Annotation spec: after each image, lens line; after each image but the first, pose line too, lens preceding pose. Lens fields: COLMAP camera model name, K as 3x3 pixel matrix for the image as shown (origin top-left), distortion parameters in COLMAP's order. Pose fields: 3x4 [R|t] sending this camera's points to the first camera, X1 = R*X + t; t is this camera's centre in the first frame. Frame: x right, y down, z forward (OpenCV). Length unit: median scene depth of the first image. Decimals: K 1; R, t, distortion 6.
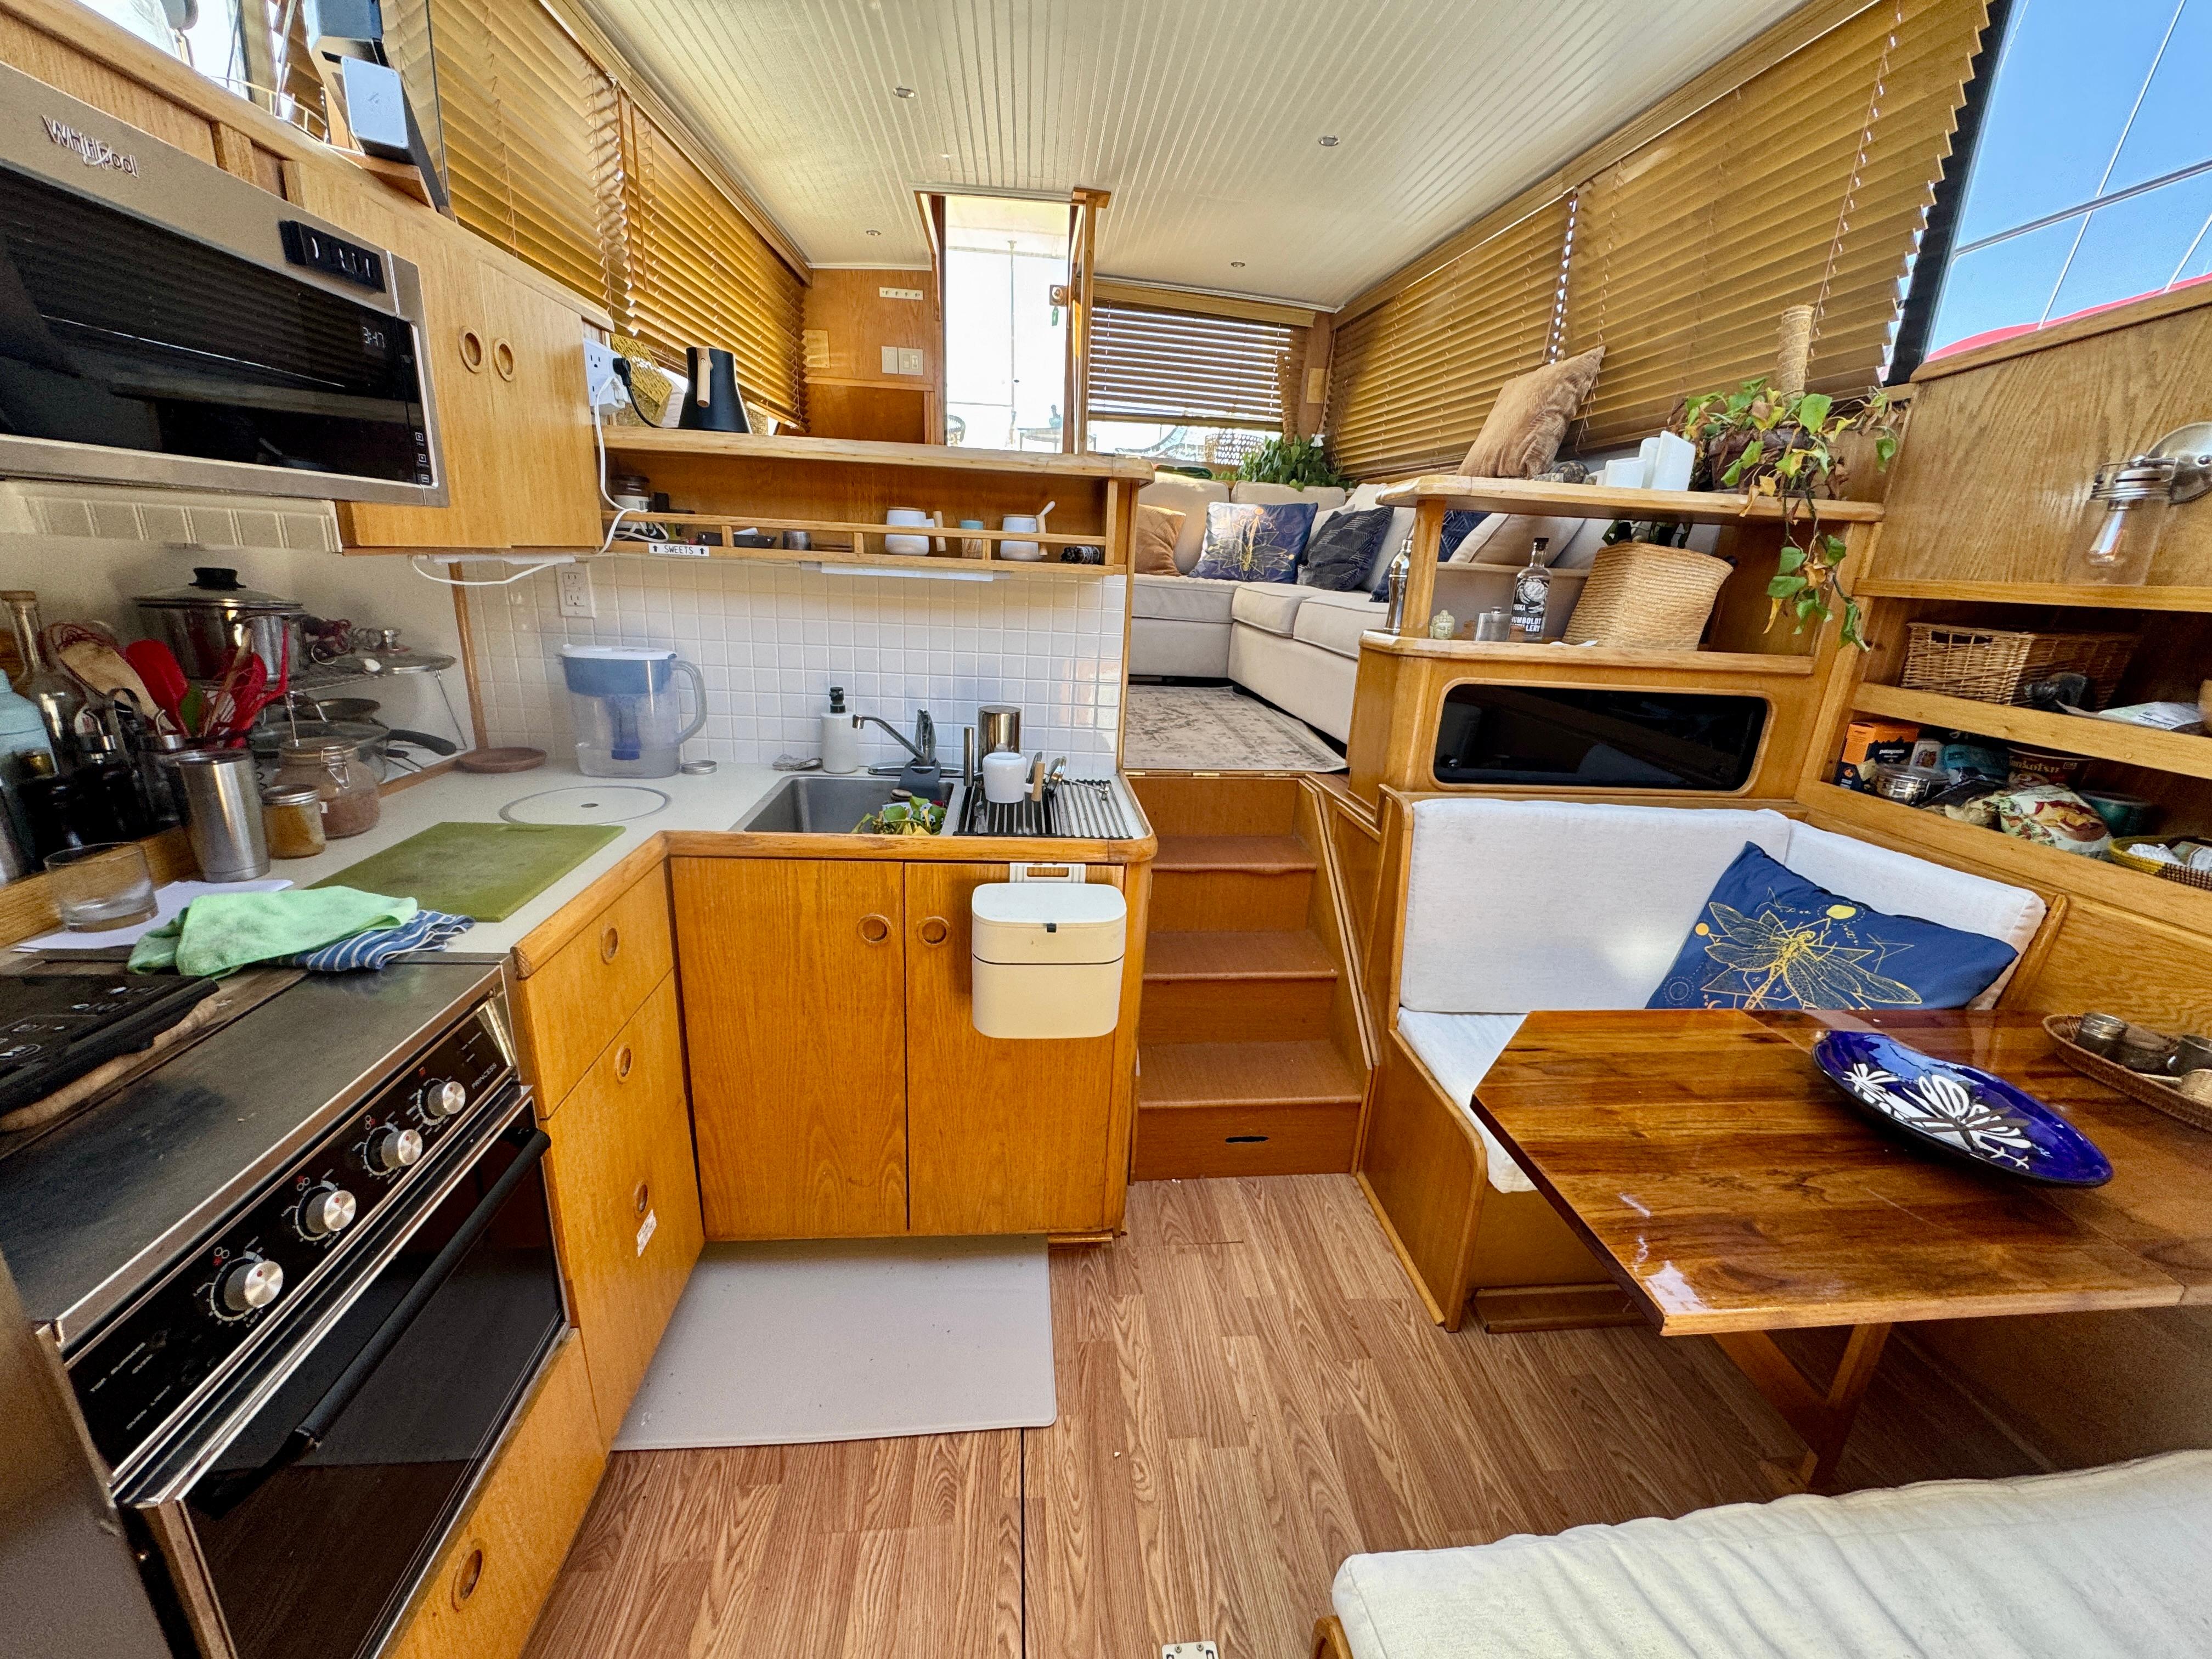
lens RADIAL K [[893.2, 0, 1106.1], [0, 893.2, 827.4], [0, 0, 1]] dist [-0.000397, 0.000361]
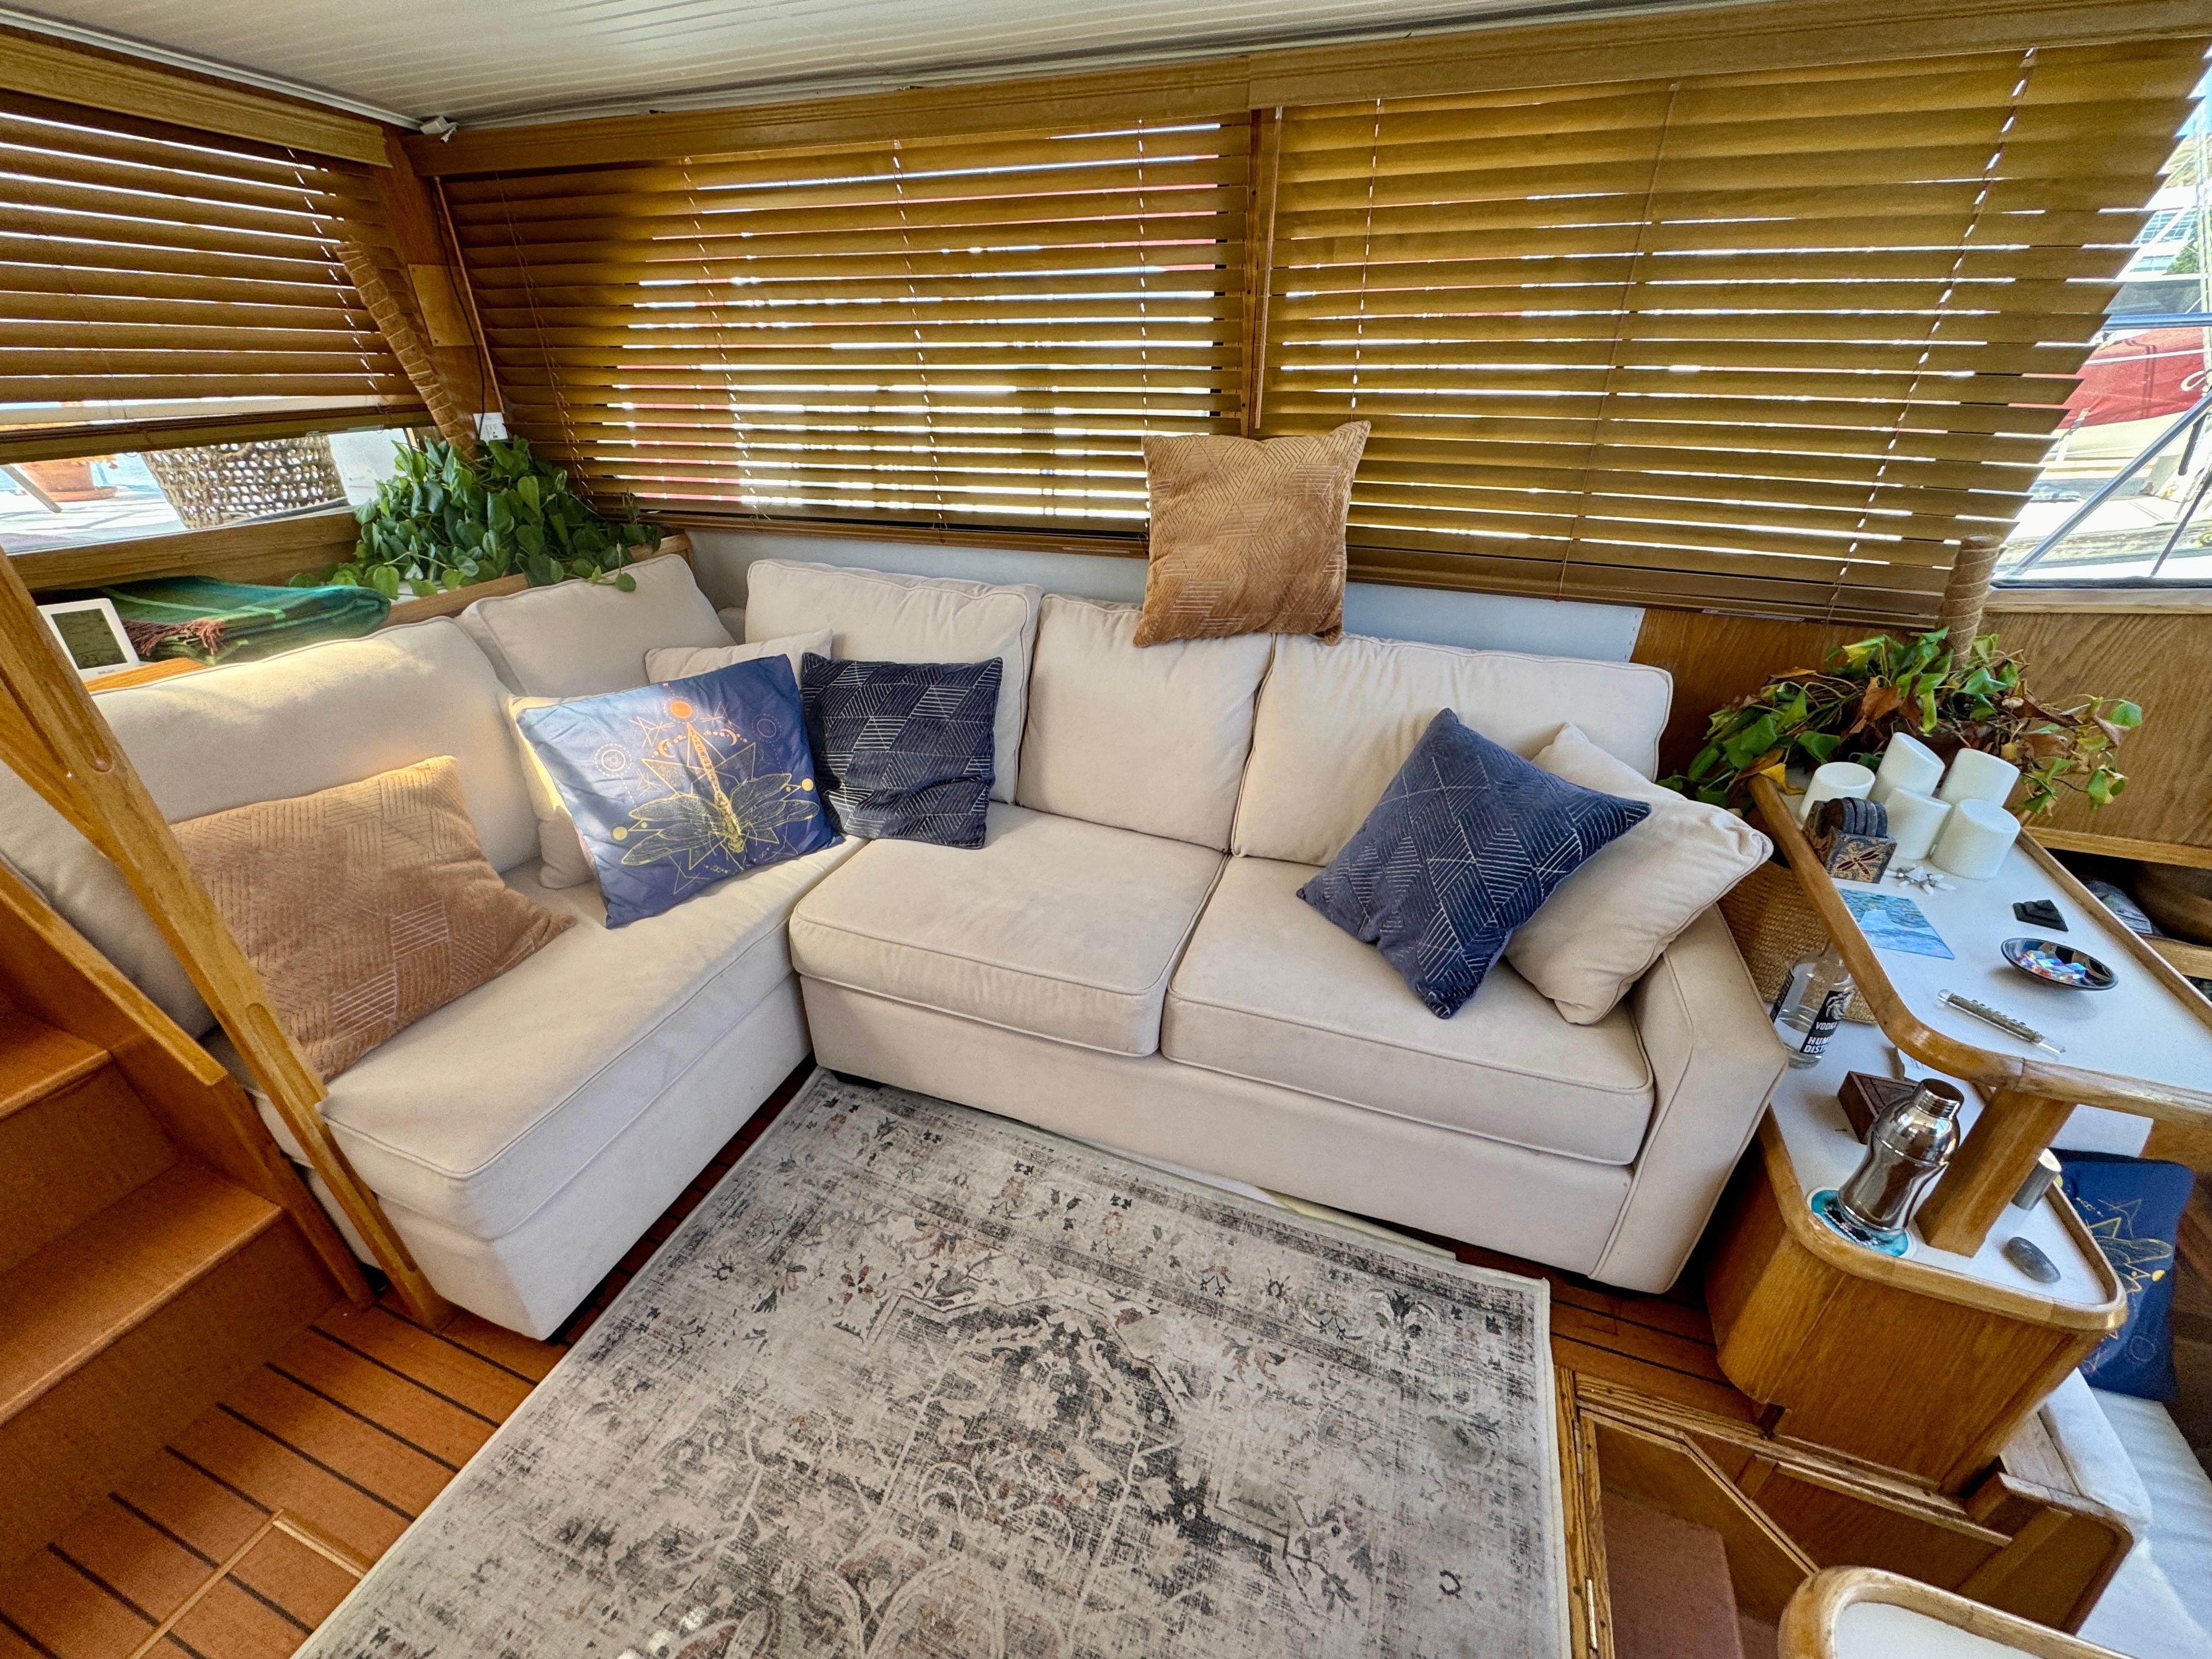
lens RADIAL K [[893.2, 0, 1106.1], [0, 893.2, 827.4], [0, 0, 1]] dist [-0.000397, 0.000361]
pose [[0.430832, -0.485516, 0.760696, -0.141643], [0.288315, 0.872816, 0.393785, -0.583176], [-0.855136, 0.049665, 0.516018, 0.835660]]
